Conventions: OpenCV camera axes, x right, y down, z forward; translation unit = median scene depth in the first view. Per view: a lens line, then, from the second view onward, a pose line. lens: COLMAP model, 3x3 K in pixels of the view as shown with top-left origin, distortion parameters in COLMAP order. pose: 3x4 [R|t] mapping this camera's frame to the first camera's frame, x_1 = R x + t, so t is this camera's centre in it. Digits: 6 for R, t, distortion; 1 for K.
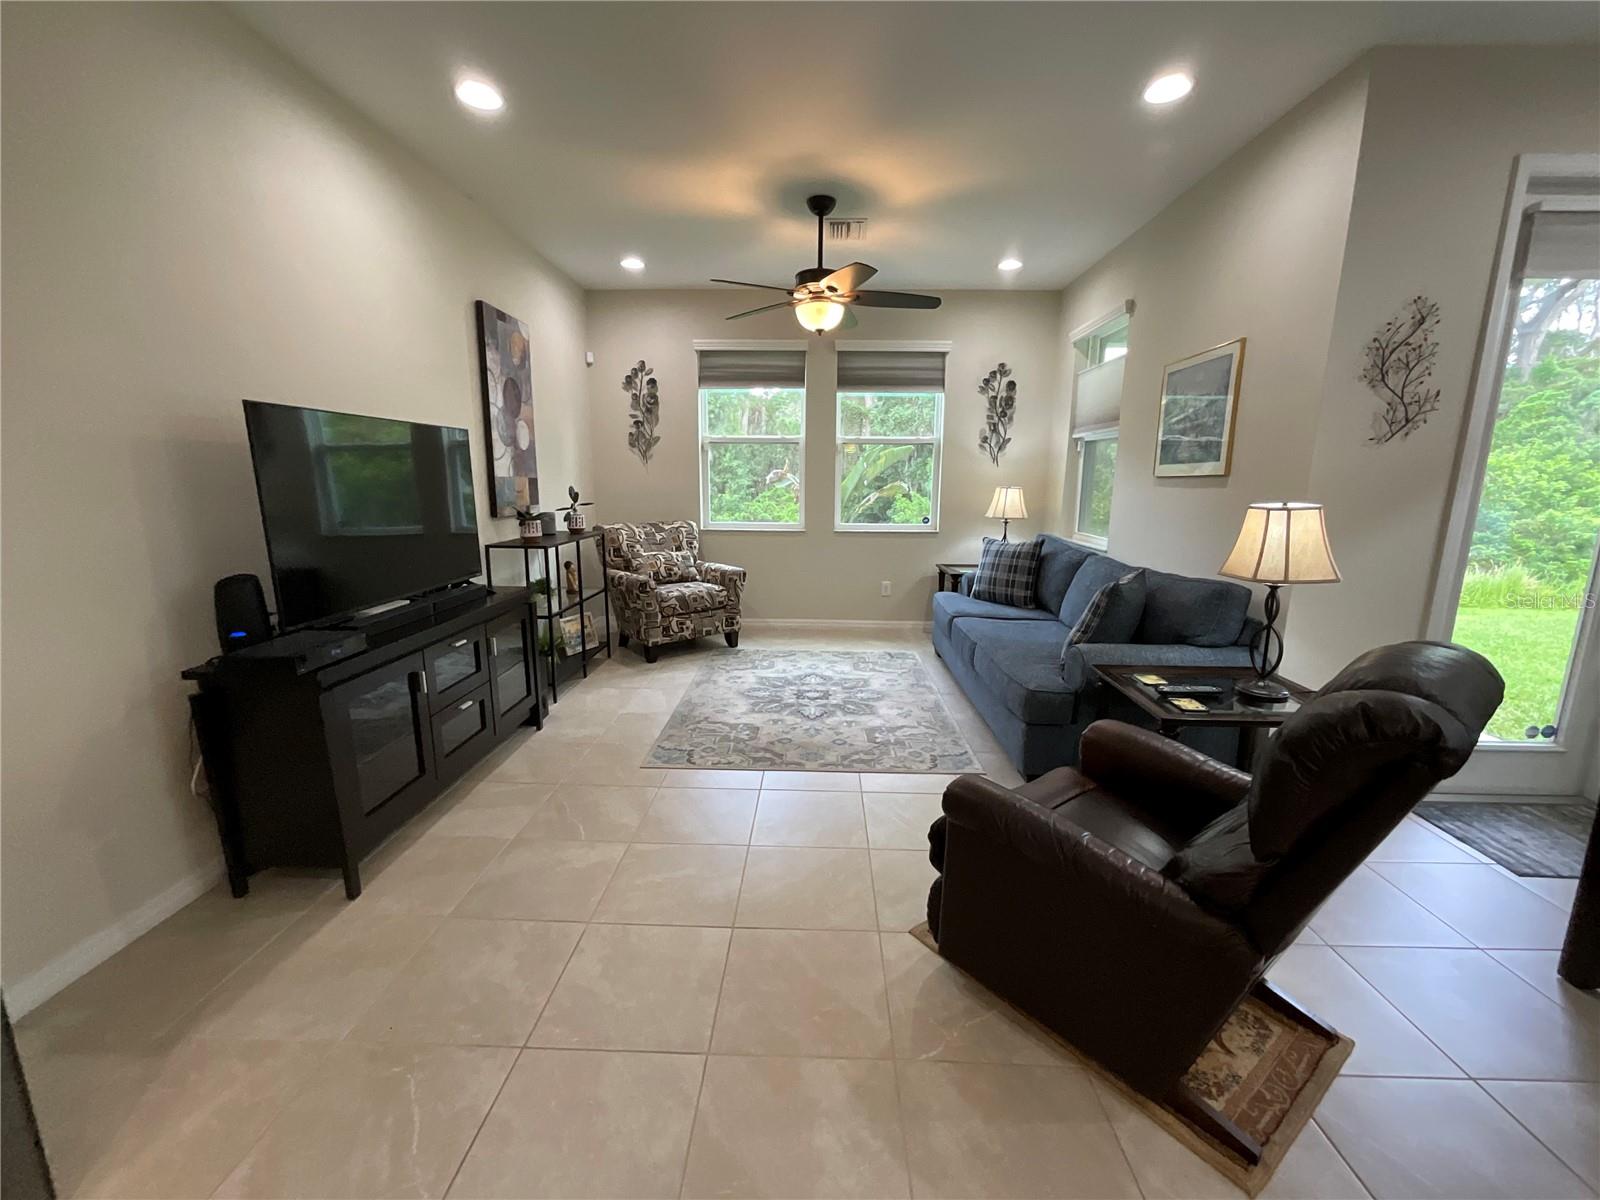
lens RADIAL K [[659.2, 0, 799.7], [0, 659.2, 604.2], [0, 0, 1]] dist [-0.010614, 0.000773]
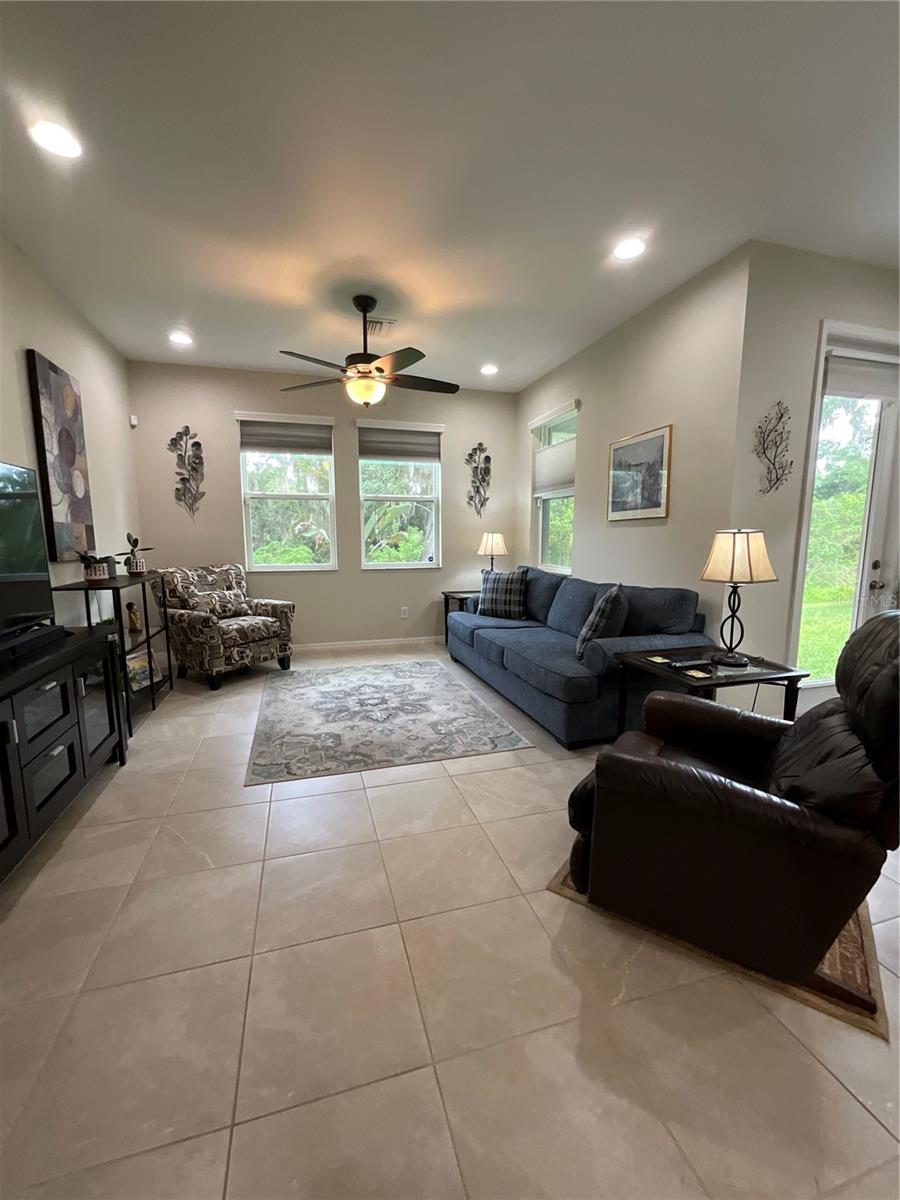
lens RADIAL K [[494.4, 0, 453.7], [0, 494.4, 604.2], [0, 0, 1]] dist [-0.010614, 0.000773]
pose [[0.948161, -0.052641, 0.313399, -0.109903], [0.068459, 0.996865, -0.039676, 0.005763], [-0.310327, 0.059075, 0.948792, 0.084022]]
